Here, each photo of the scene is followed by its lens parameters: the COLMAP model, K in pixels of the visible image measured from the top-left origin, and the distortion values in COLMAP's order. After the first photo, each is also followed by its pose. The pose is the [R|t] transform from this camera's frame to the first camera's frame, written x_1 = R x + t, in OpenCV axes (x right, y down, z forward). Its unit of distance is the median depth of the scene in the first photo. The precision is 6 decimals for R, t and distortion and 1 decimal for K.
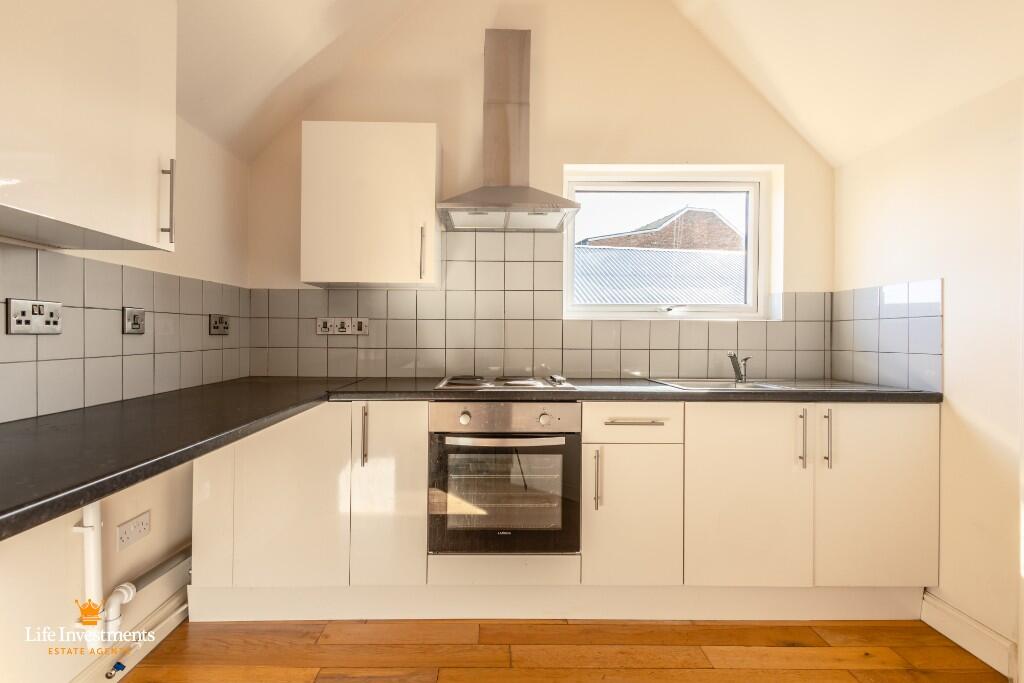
lens RADIAL K [[480.5, 0, 510.5], [0, 480.5, 343.7], [0, 0, 1]] dist [0.000980, -0.000317]
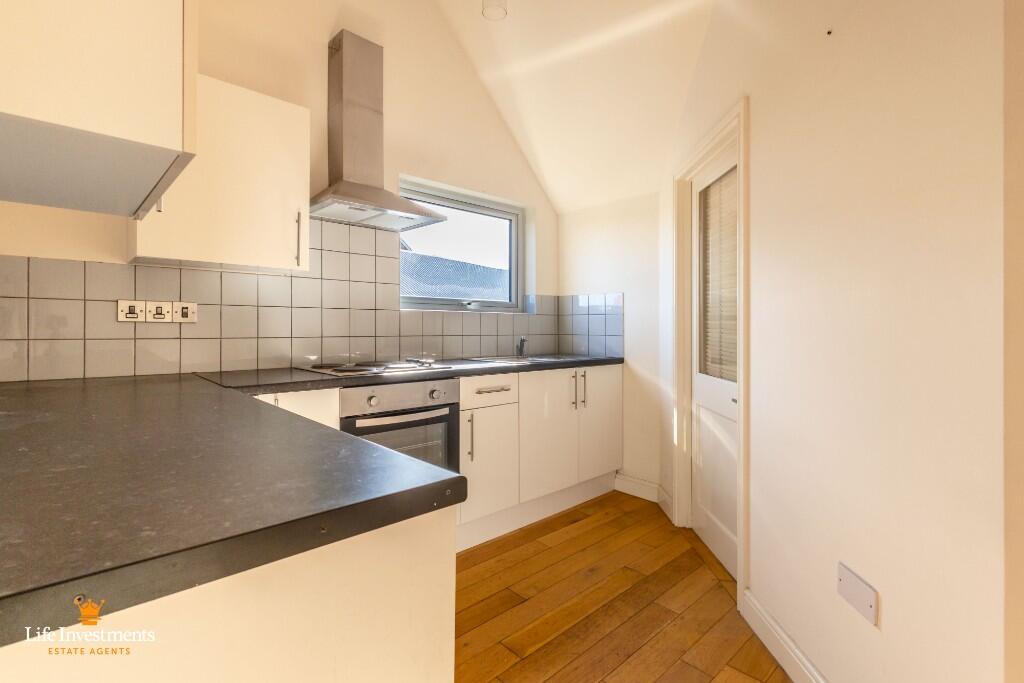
lens RADIAL K [[480.5, 0, 512.4], [0, 480.5, 332.0], [0, 0, 1]] dist [0.000980, -0.000317]
pose [[0.727815, -0.008348, 0.685723, -0.572032], [0.006914, 0.999964, 0.004835, -0.002603], [-0.685739, 0.001222, 0.727847, -0.004232]]
